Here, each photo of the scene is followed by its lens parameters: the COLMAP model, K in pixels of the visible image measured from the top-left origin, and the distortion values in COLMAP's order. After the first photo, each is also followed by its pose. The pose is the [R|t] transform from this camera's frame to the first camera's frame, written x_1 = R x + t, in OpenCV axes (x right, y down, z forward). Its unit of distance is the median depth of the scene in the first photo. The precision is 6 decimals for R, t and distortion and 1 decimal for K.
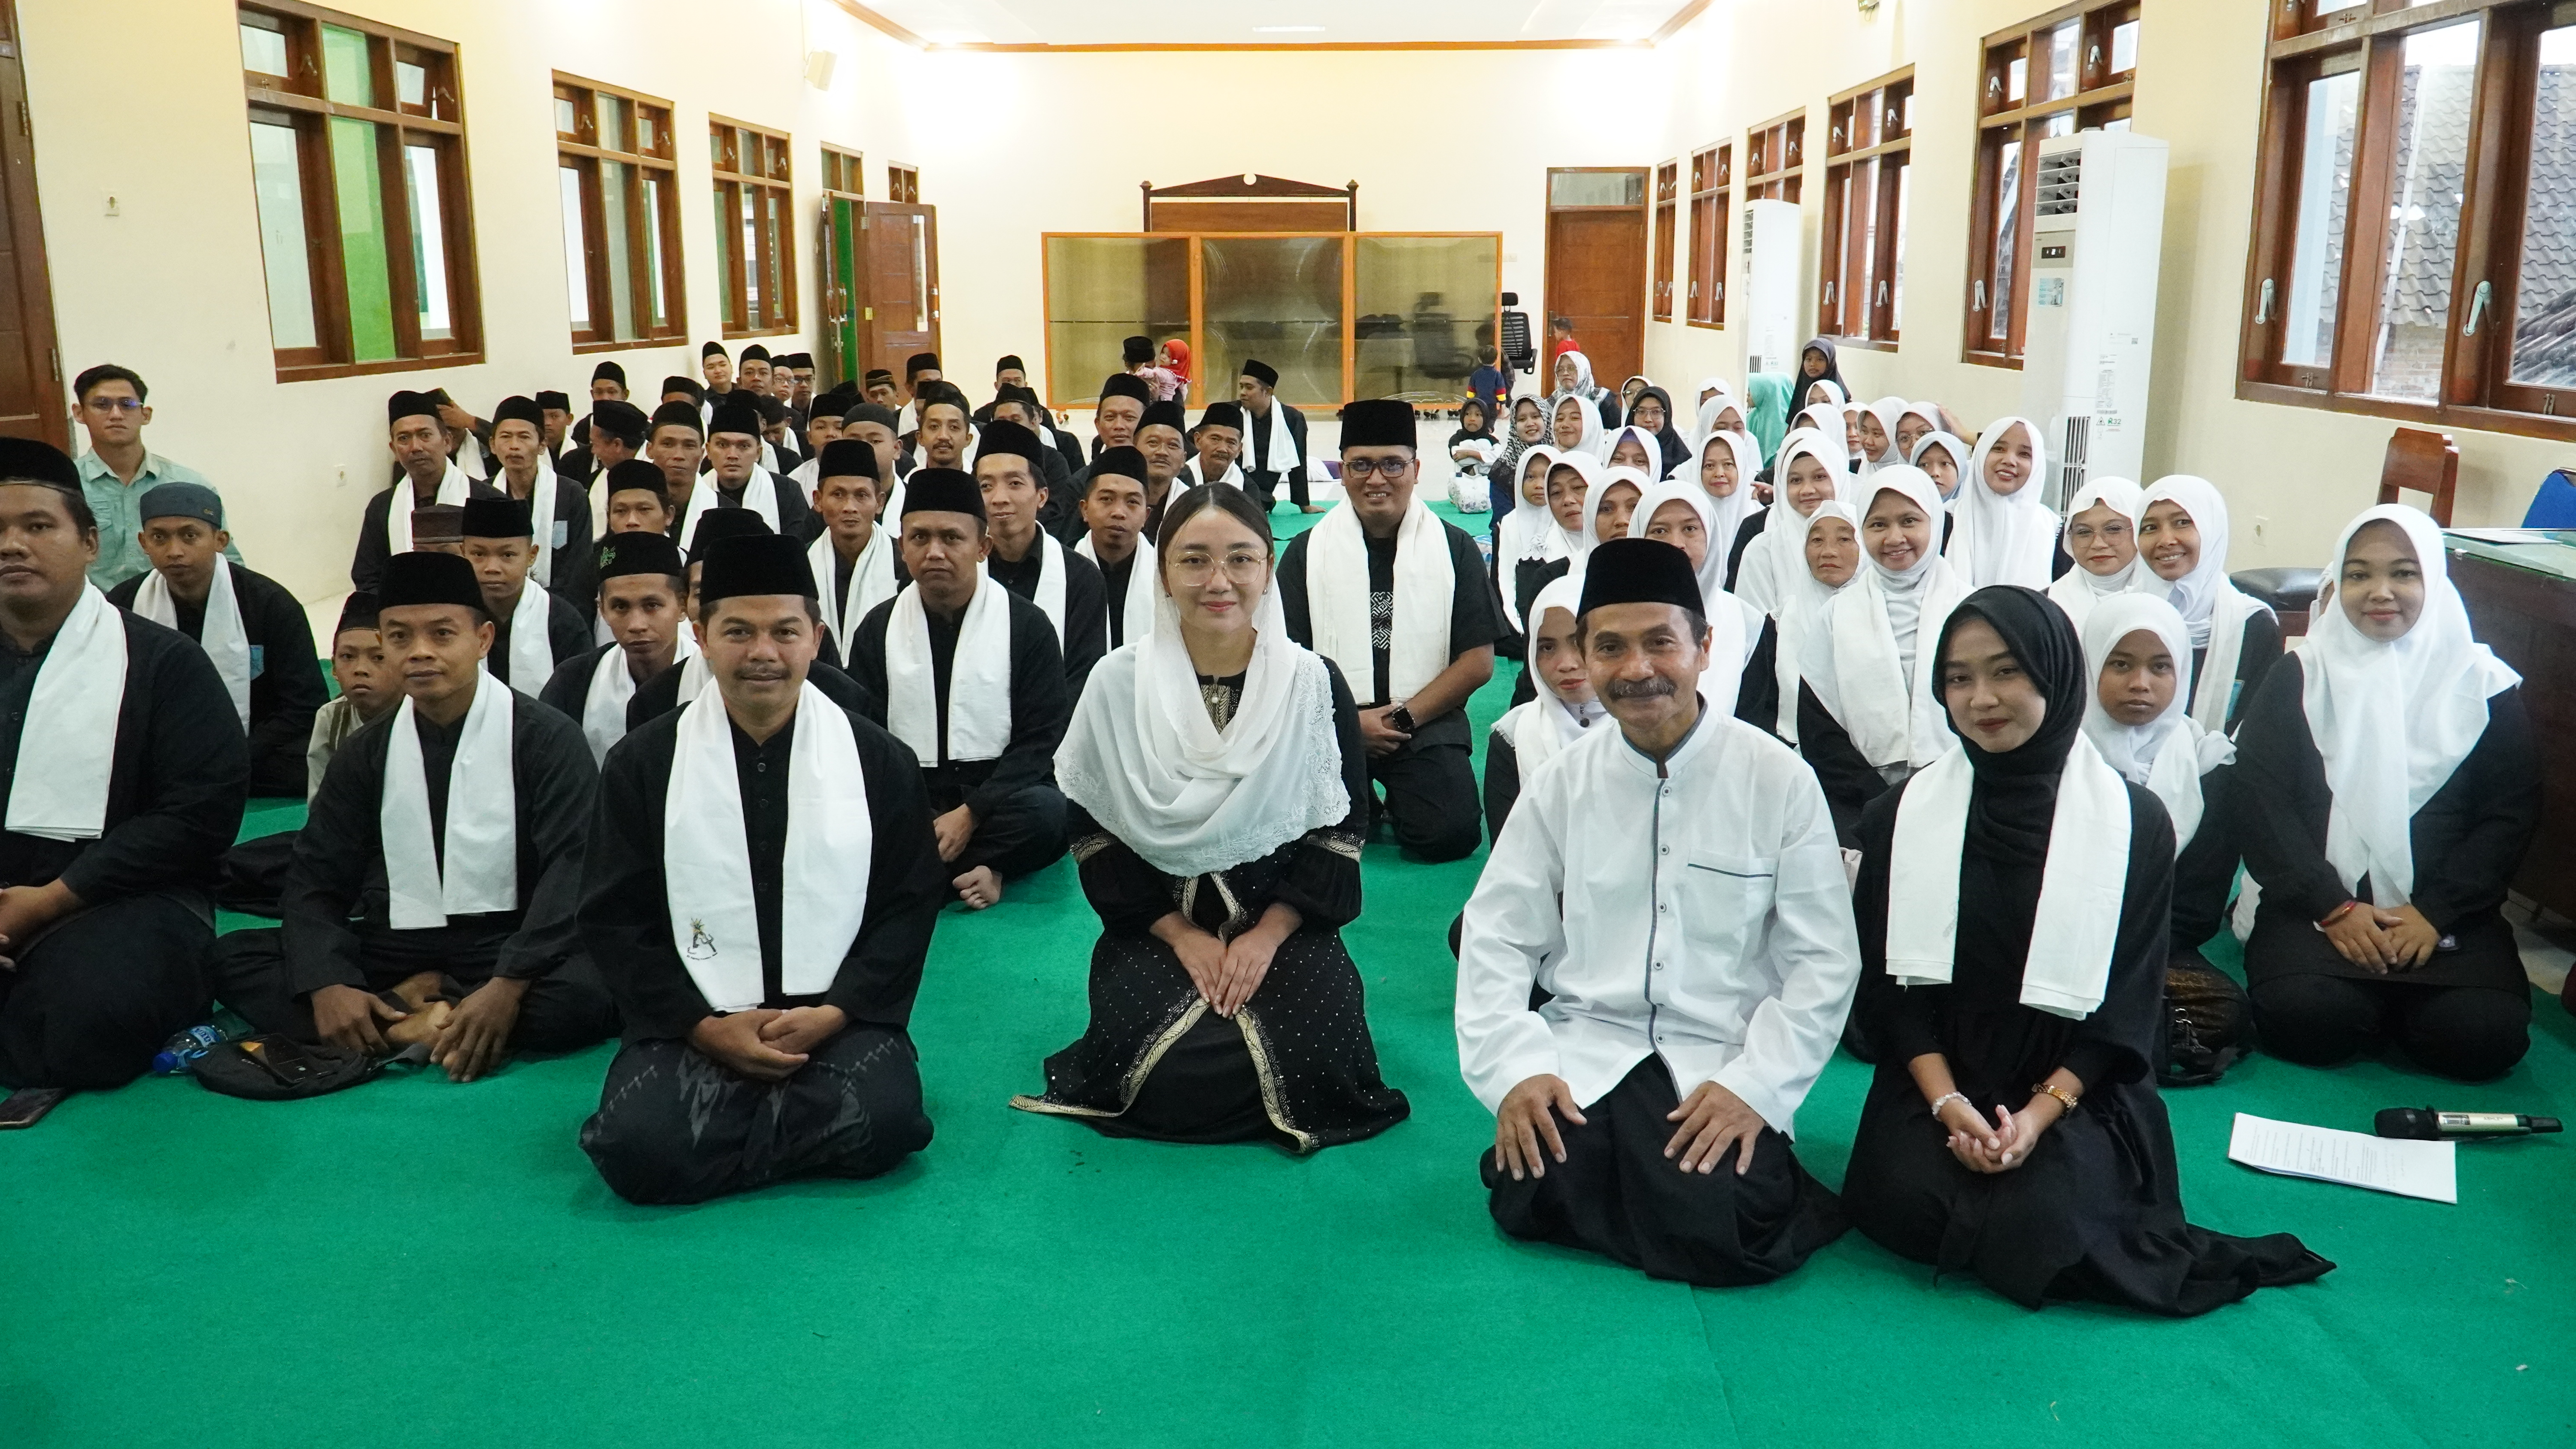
lens RADIAL K [[2102.9, 0, 1288.0], [0, 2102.9, 724.5], [0, 0, 1]] dist [0.002440, 0.000206]
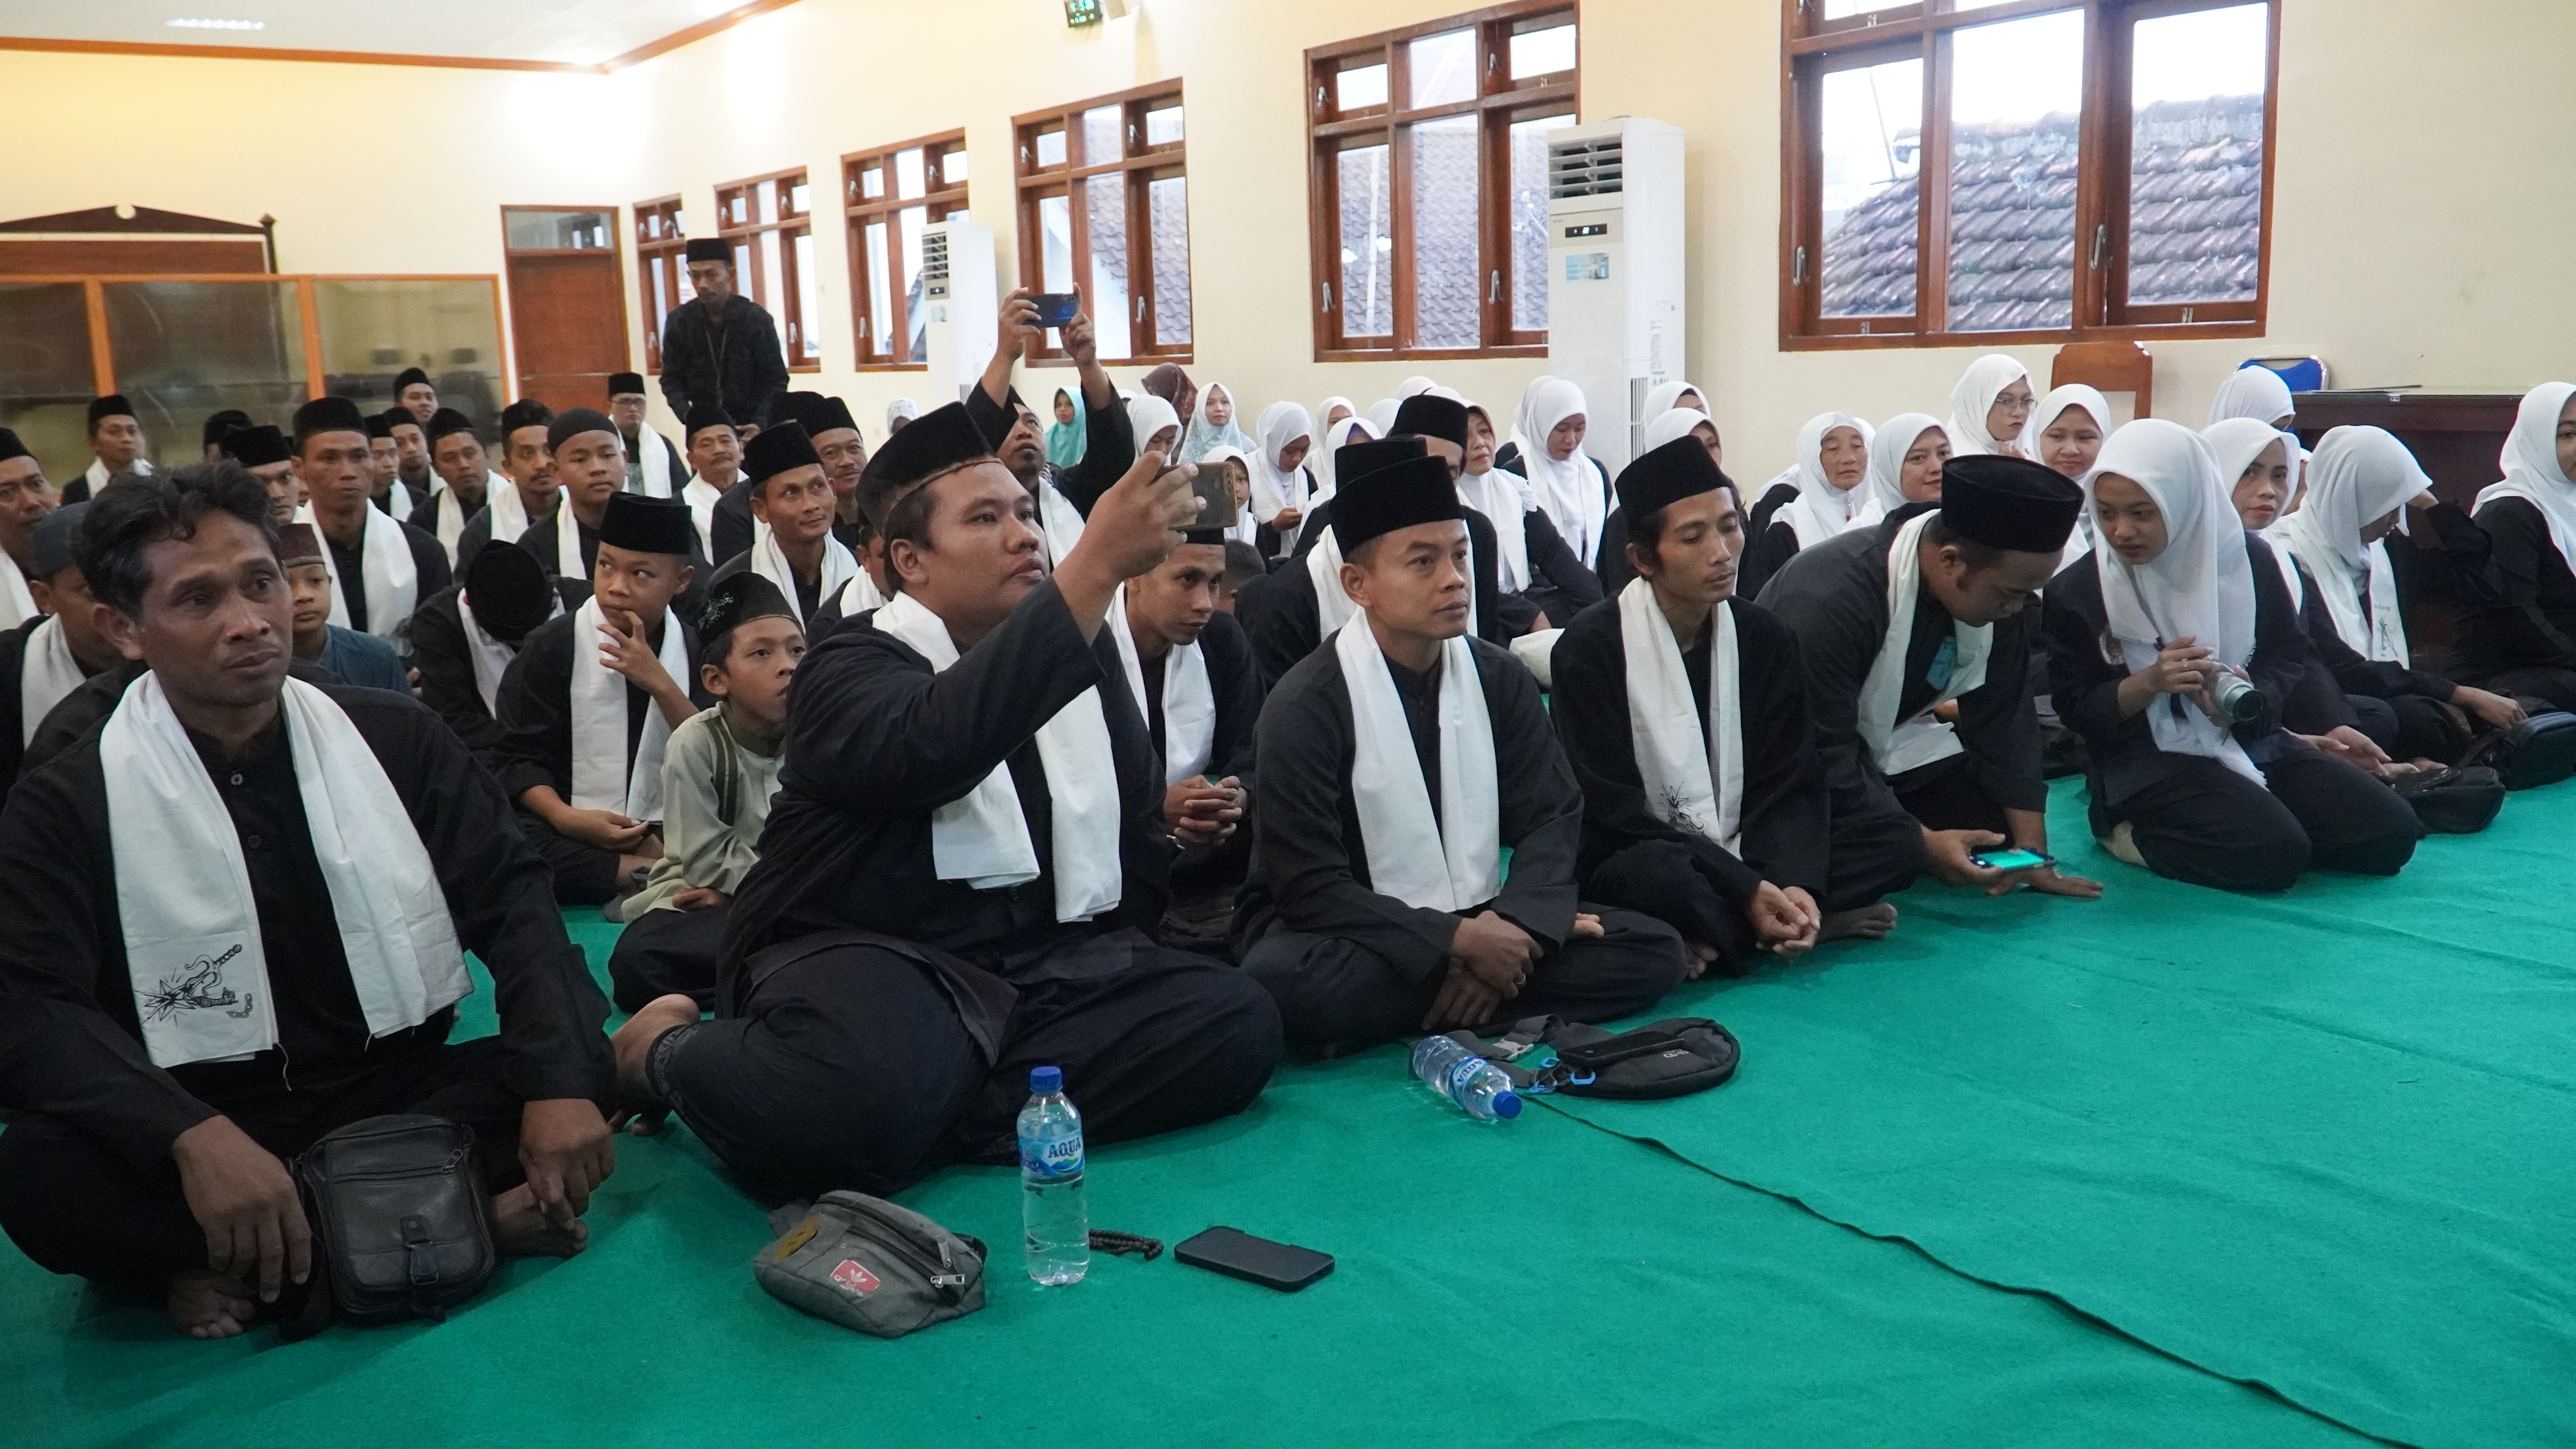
lens RADIAL K [[2203.6, 0, 1288.0], [0, 2203.6, 724.5], [0, 0, 1]] dist [0.052619, -0.003780]
pose [[0.819377, -0.123557, 0.559781, -0.169481], [0.149146, 0.988815, -0.000056, 0.001995], [-0.553513, 0.083535, 0.828640, 0.062210]]
